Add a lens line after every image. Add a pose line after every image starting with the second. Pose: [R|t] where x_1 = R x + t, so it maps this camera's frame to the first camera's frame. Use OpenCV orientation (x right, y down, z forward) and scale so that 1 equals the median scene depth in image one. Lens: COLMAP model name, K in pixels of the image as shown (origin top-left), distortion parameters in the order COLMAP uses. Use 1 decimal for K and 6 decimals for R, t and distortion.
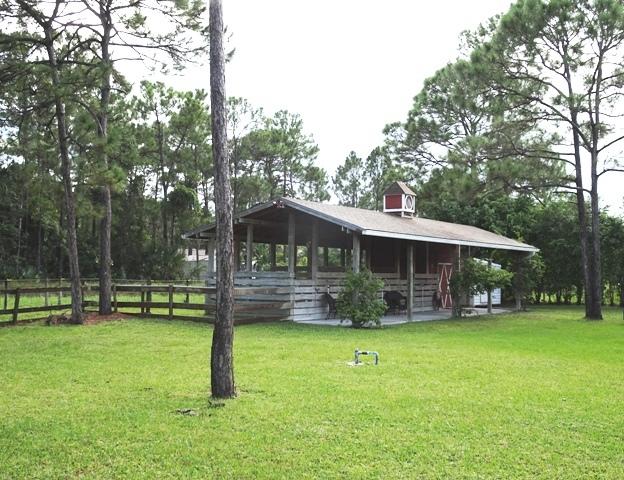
lens RADIAL K [[729.0, 0, 312.0], [0, 729.0, 240.0], [0, 0, 1]] dist [0.043154, 0.000848]
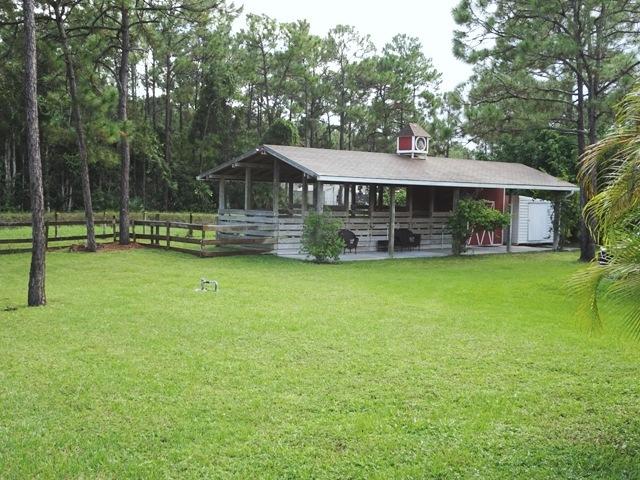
lens RADIAL K [[789.8, 0, 320.0], [0, 789.8, 240.0], [0, 0, 1]] dist [0.045185, 0.010654]
pose [[0.970774, 0.025357, -0.238651, 0.328352], [-0.001875, 0.995174, 0.098111, -0.031524], [0.239987, -0.094797, 0.966137, -0.165165]]
